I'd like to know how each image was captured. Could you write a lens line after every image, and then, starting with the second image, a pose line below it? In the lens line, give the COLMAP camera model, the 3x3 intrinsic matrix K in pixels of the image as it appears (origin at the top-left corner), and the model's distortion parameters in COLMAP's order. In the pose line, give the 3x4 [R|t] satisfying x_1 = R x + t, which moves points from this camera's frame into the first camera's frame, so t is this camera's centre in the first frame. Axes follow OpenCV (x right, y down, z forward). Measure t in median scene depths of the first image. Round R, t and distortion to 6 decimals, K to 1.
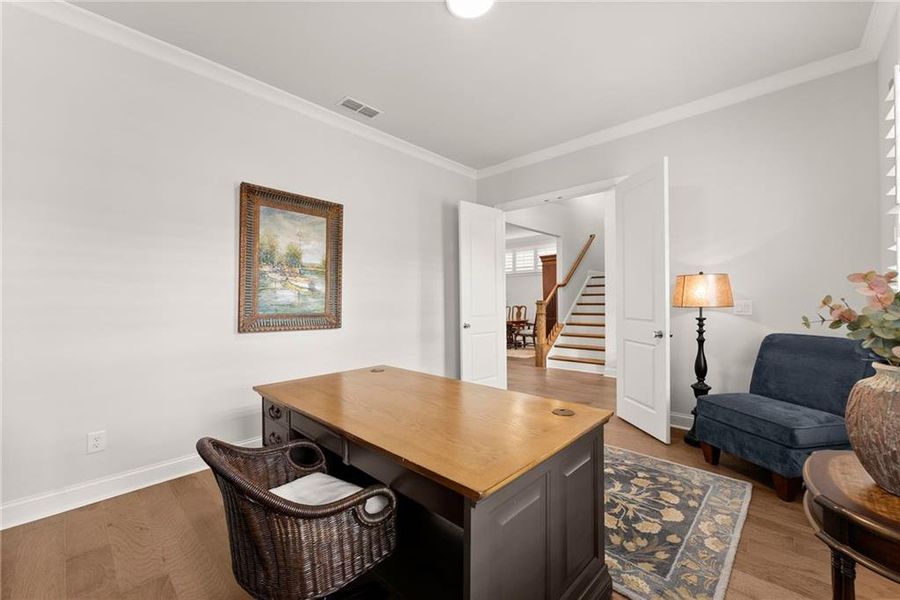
lens RADIAL K [[361.7, 0, 450.1], [0, 361.7, 304.6], [0, 0, 1]] dist [0.000068, -0.000752]
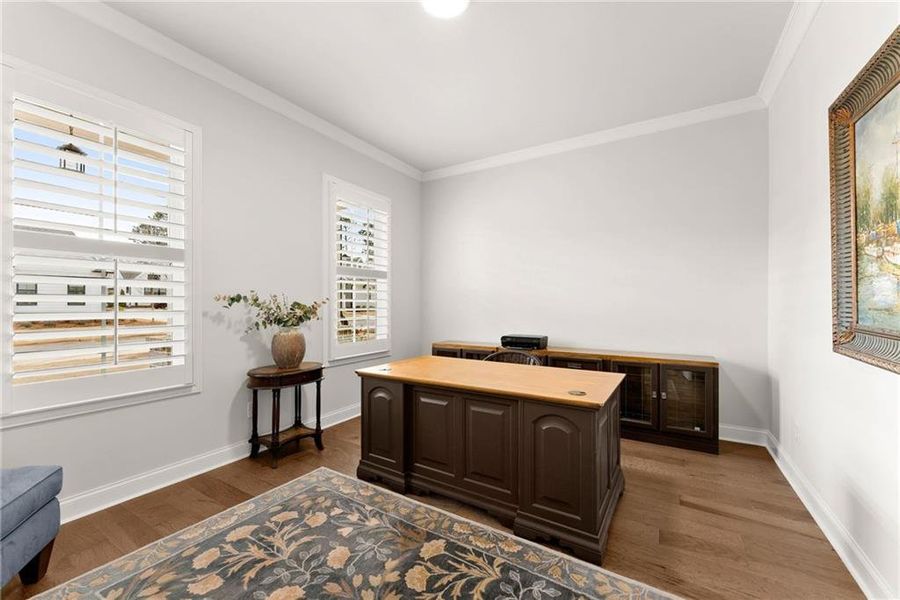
lens RADIAL K [[361.7, 0, 447.5], [0, 361.7, 298.2], [0, 0, 1]] dist [0.000068, -0.000752]
pose [[-0.981254, 0.007905, -0.192557, 0.247901], [0.007804, 0.999969, 0.001284, -0.028164], [0.192561, -0.000243, -0.981285, 1.935691]]
